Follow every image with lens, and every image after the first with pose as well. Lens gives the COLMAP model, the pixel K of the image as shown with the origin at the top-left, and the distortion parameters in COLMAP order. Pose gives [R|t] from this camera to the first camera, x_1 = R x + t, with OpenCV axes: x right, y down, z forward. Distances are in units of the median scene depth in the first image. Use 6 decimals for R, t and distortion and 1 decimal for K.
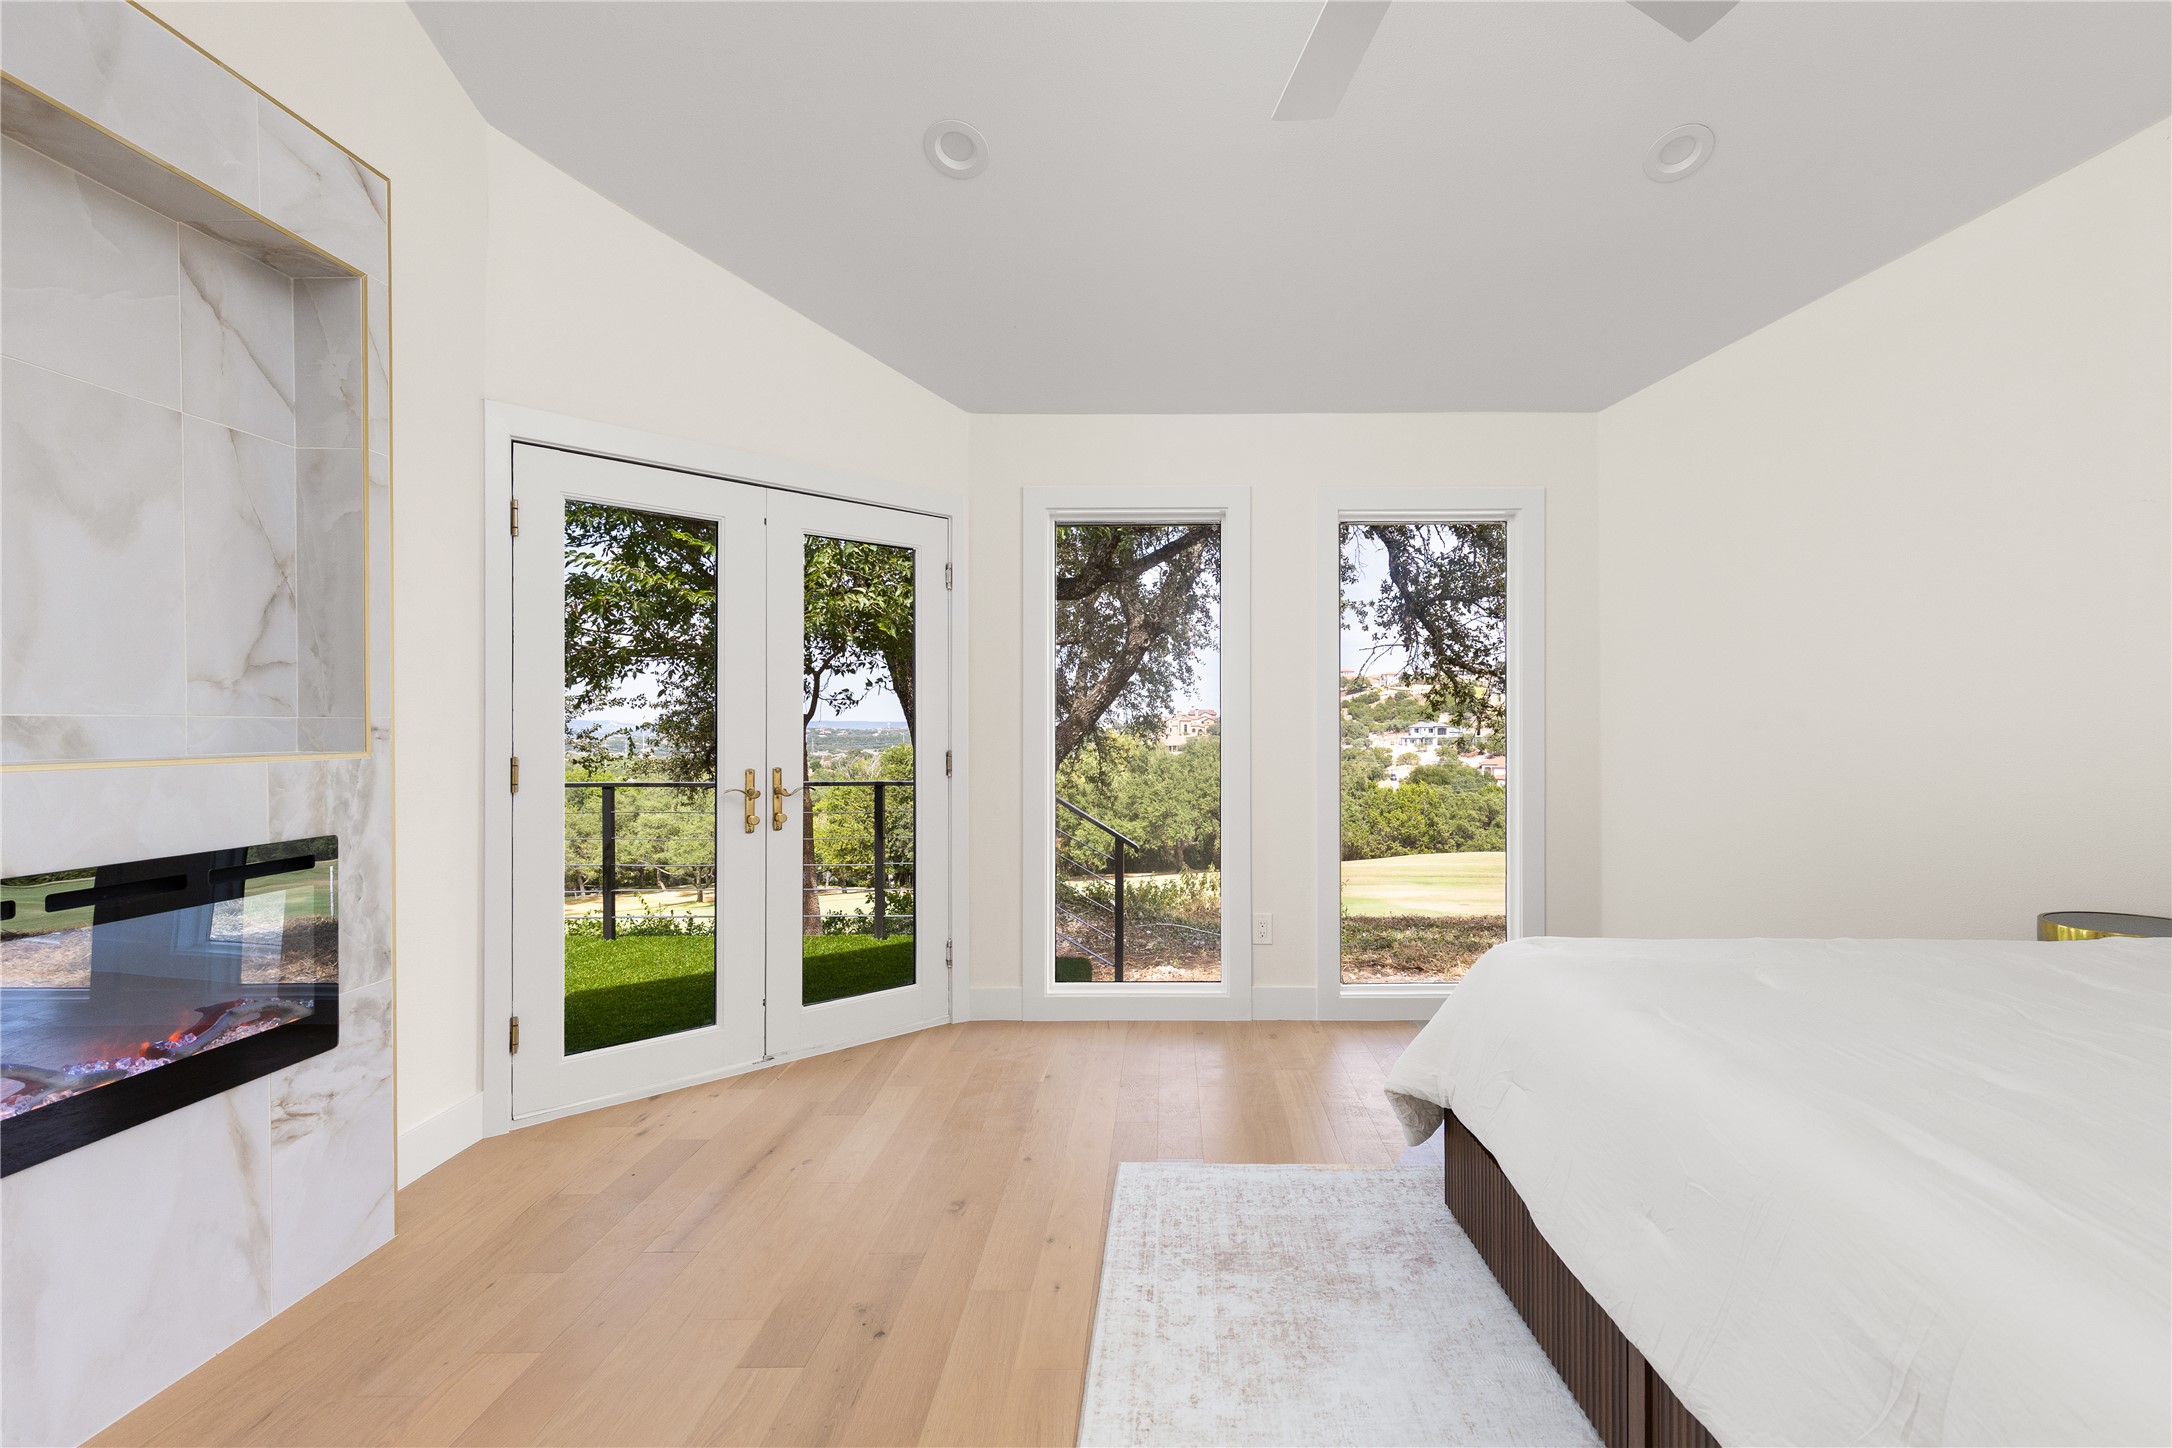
lens RADIAL K [[1066.9, 0, 1095.8], [0, 1066.9, 733.8], [0, 0, 1]] dist [0.024118, 0.000555]
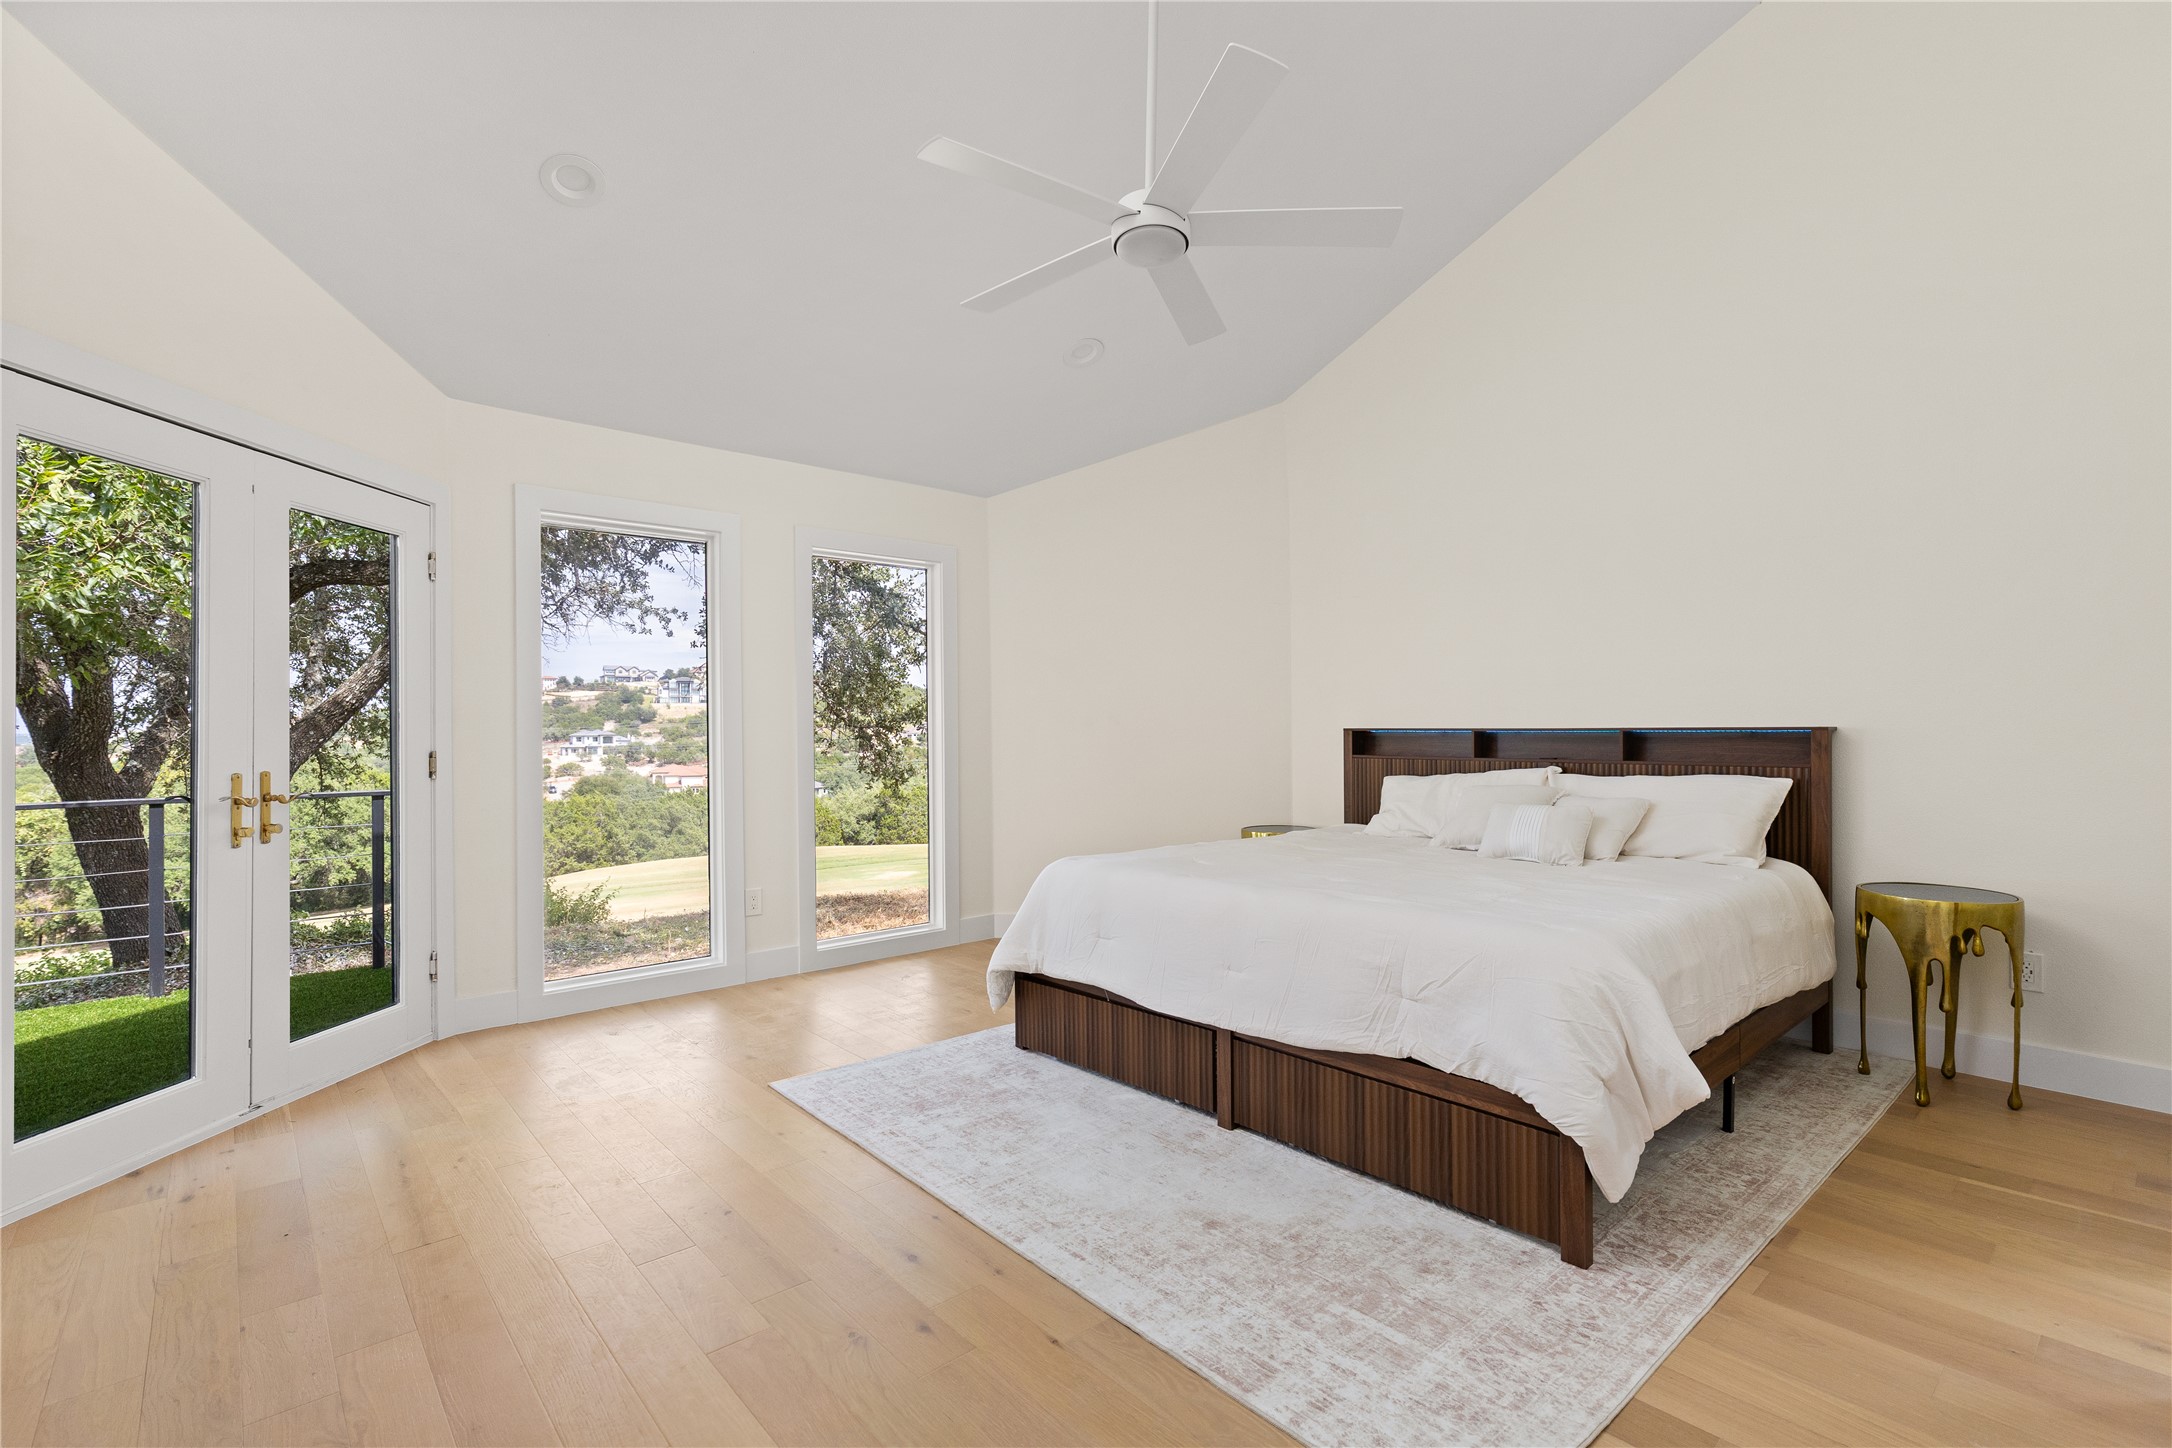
lens RADIAL K [[1066.9, 0, 1088.4], [0, 1066.9, 721.7], [0, 0, 1]] dist [0.024118, 0.000555]
pose [[0.741775, -0.000278, 0.670649, -0.343116], [0.012599, 0.999829, -0.013521, 0.010525], [-0.670531, 0.018479, 0.741651, -0.093262]]
